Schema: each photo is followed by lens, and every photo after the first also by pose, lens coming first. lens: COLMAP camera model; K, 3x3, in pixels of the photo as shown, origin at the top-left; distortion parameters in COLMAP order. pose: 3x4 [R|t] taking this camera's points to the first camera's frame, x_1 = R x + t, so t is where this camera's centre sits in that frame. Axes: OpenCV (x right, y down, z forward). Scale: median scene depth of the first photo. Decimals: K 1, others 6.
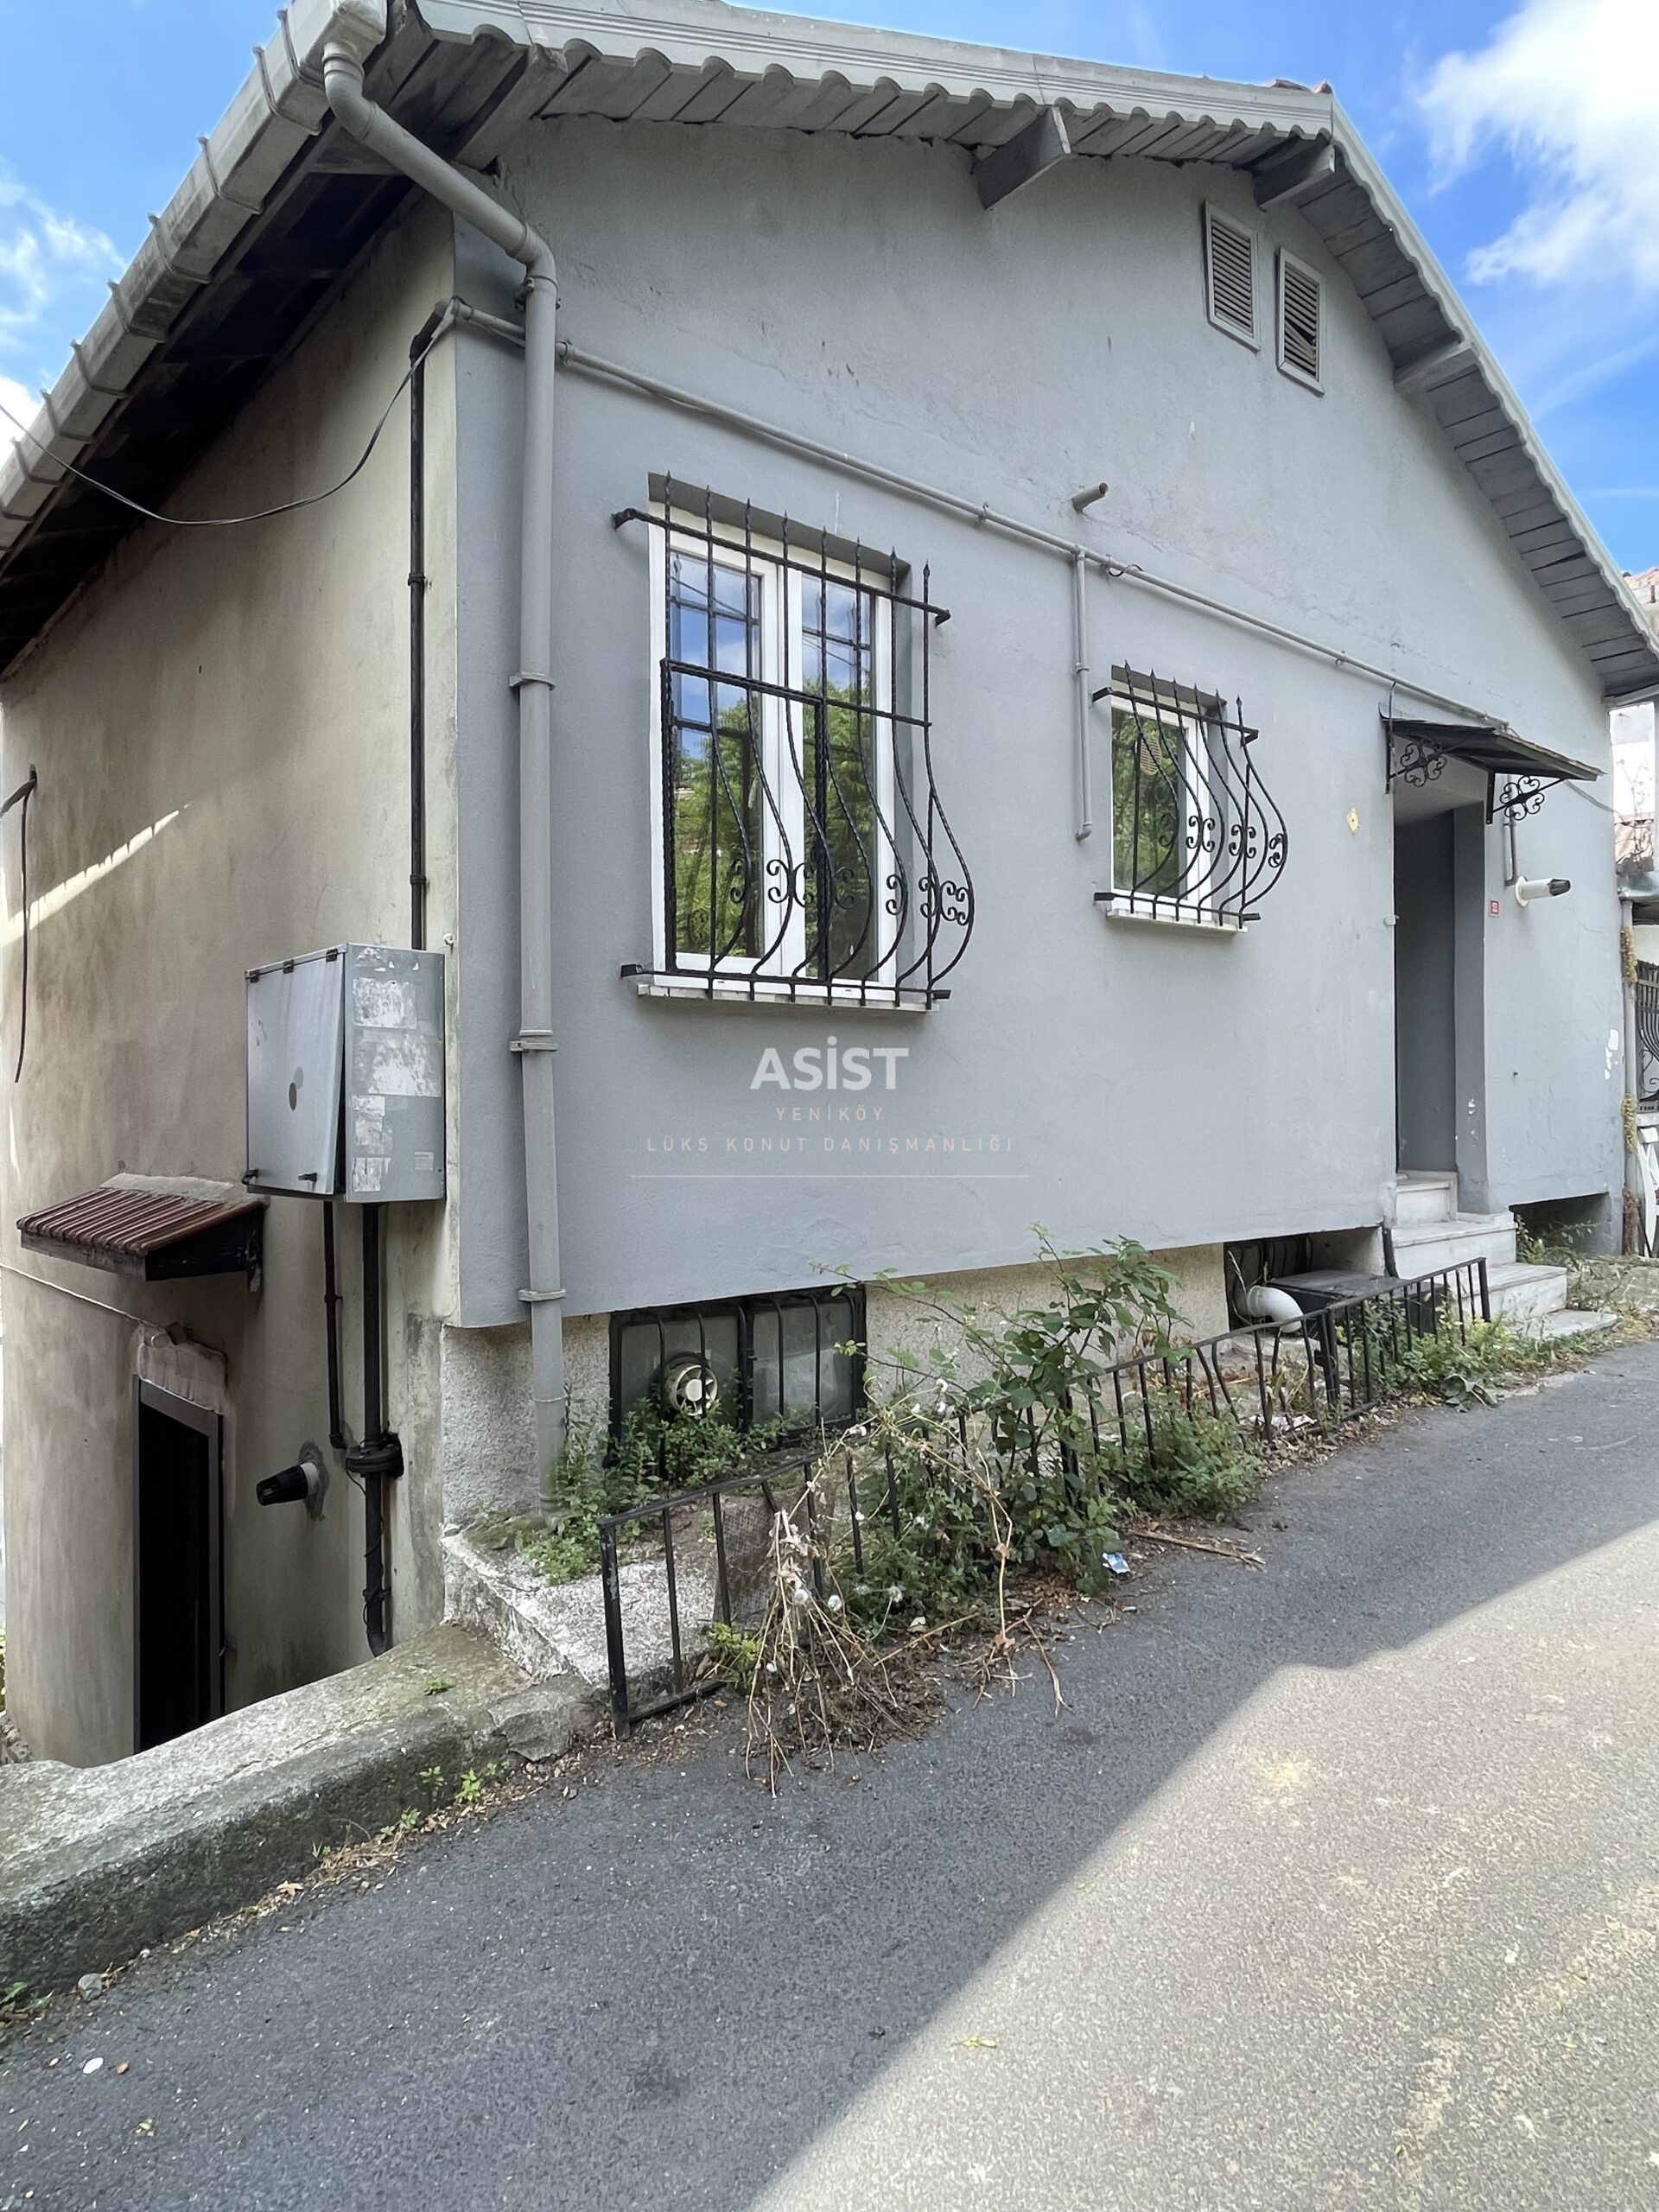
lens RADIAL K [[1217.7, 0, 829.5], [0, 1217.7, 1106.0], [0, 0, 1]] dist [0.006972, -0.024192]
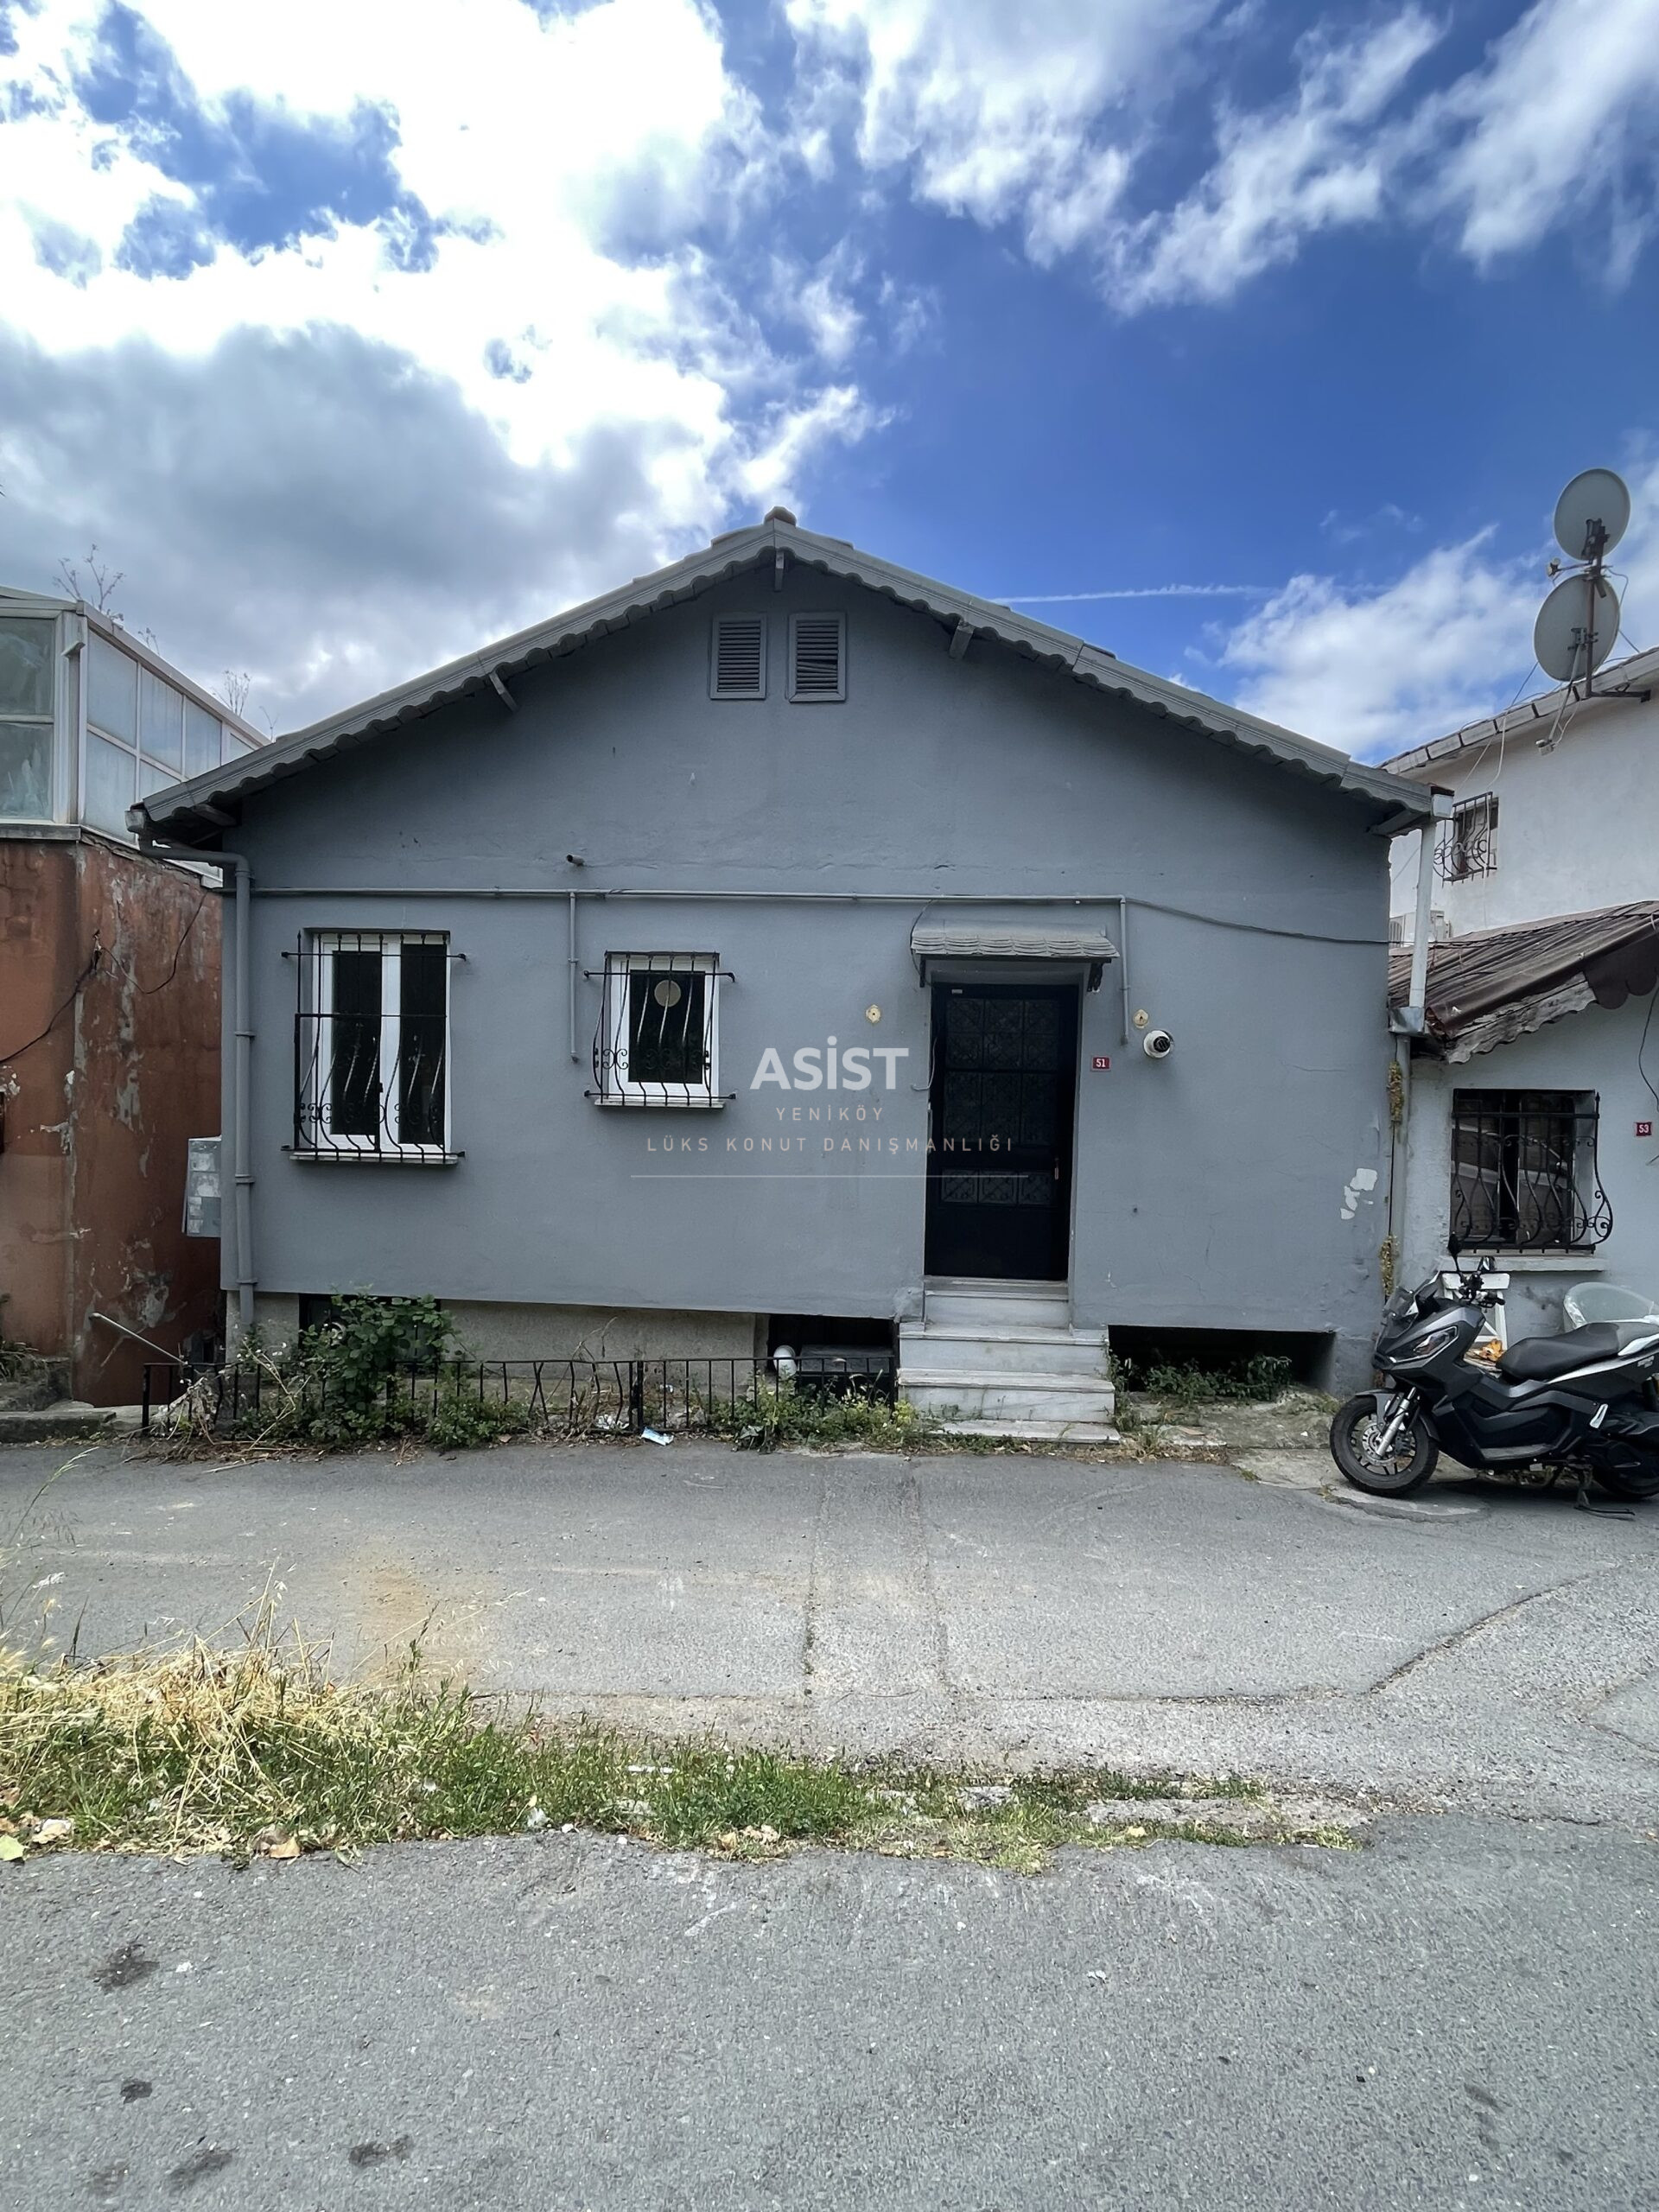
lens RADIAL K [[1111.0, 0, 829.5], [0, 1111.0, 1106.0], [0, 0, 1]] dist [0.021733, -0.000008]
pose [[0.741917, 0.042500, -0.669144, 1.360079], [-0.026799, 0.999071, 0.033740, -0.195050], [0.669956, -0.007100, 0.742367, 0.073169]]
